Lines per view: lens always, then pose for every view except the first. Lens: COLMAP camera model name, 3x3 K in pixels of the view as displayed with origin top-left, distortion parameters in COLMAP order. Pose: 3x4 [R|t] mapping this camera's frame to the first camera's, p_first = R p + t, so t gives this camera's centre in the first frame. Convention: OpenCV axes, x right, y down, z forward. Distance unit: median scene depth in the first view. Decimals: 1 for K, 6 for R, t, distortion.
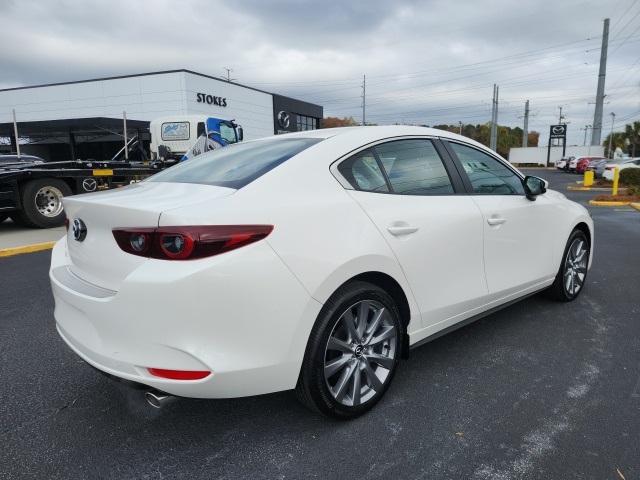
lens RADIAL K [[448.5, 0, 314.8], [0, 448.5, 250.9], [0, 0, 1]] dist [0.049982, -0.039136]
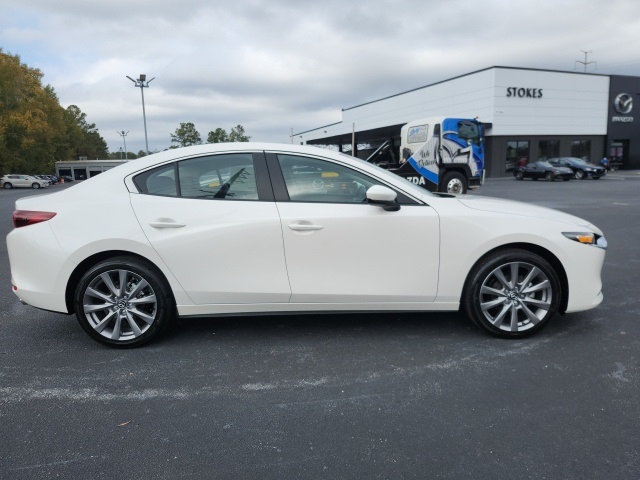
lens RADIAL K [[448.5, 0, 319.2], [0, 448.5, 245.9], [0, 0, 1]] dist [0.049982, -0.039136]
pose [[0.742929, 0.103802, -0.661273, 0.351345], [-0.106182, 0.993670, 0.036686, -0.020008], [0.660895, 0.042960, 0.749248, 0.073407]]
